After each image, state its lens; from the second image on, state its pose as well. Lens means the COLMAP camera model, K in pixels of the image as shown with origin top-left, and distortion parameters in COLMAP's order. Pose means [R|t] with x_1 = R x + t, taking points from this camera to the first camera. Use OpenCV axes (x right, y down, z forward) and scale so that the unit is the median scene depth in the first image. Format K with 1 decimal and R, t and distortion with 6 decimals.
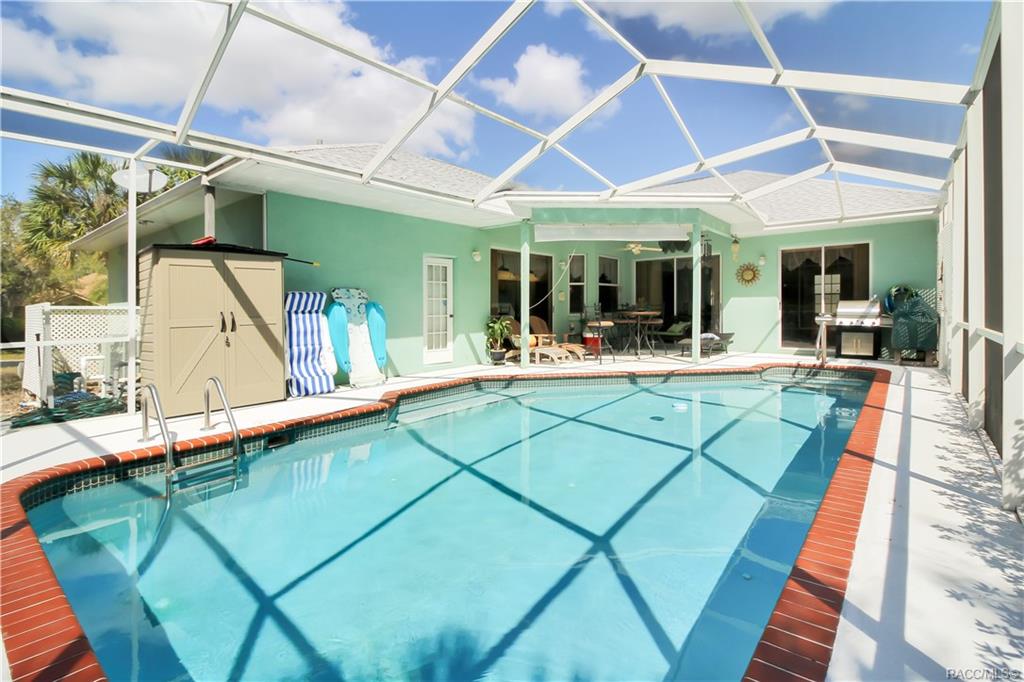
lens RADIAL K [[501.3, 0, 515.8], [0, 501.3, 340.5], [0, 0, 1]] dist [-0.011310, -0.007069]
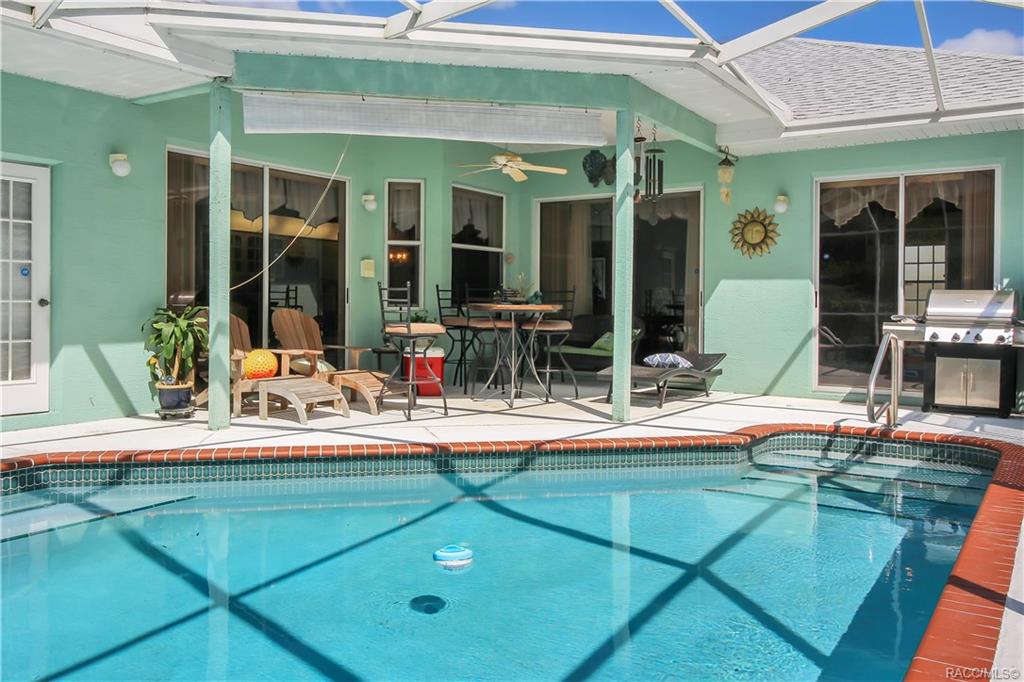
lens RADIAL K [[849.8, 0, 514.0], [0, 849.8, 337.9], [0, 0, 1]] dist [0.005961, -0.000442]
pose [[0.995526, 0.018984, 0.092559, 0.184704], [-0.016983, 0.999606, -0.022360, -0.009385], [-0.092947, 0.020688, 0.995456, 0.239459]]
